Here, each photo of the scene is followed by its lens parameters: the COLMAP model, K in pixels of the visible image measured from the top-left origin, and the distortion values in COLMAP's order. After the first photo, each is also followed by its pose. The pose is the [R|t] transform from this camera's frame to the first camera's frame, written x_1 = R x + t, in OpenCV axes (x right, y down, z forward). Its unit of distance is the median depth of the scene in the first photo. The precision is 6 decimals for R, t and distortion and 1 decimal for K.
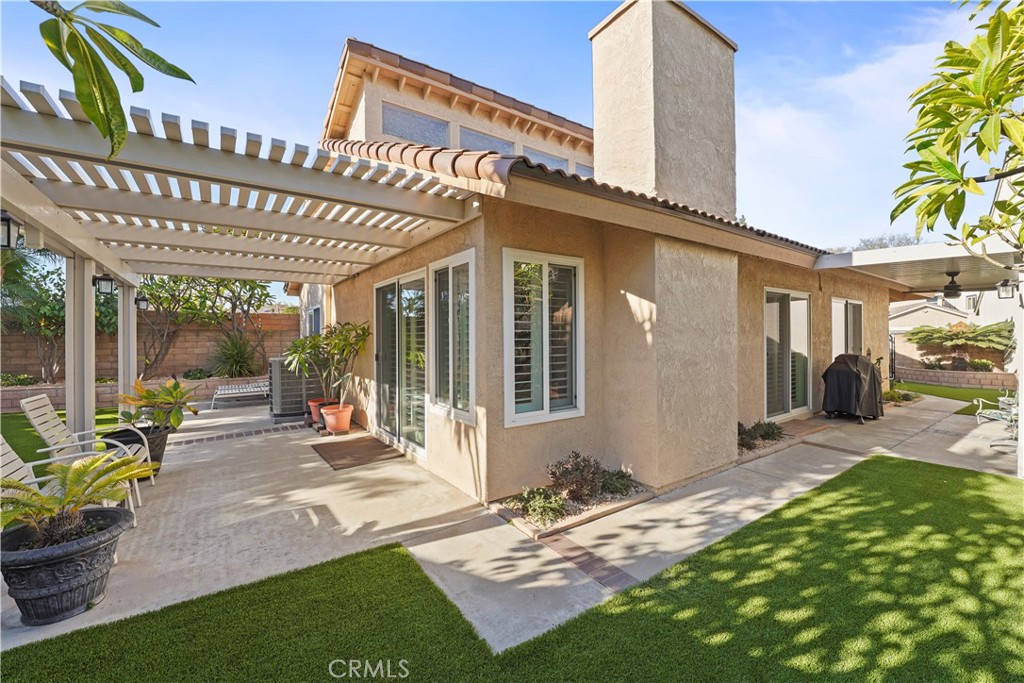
lens RADIAL K [[413.0, 0, 513.8], [0, 413.0, 340.2], [0, 0, 1]] dist [0.011467, -0.002778]
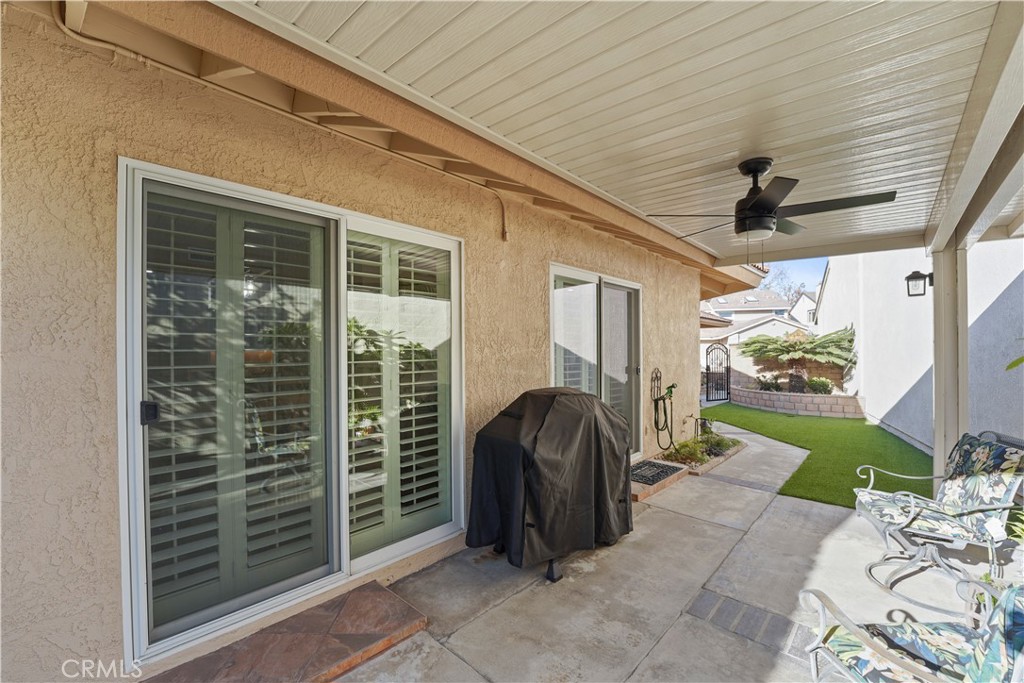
lens RADIAL K [[413.0, 0, 505.7], [0, 413.0, 350.2], [0, 0, 1]] dist [0.011467, -0.002778]
pose [[0.981134, -0.000493, 0.193328, 0.393587], [0.001299, 0.999991, -0.004043, -0.002687], [-0.193325, 0.004218, 0.981126, 0.350883]]
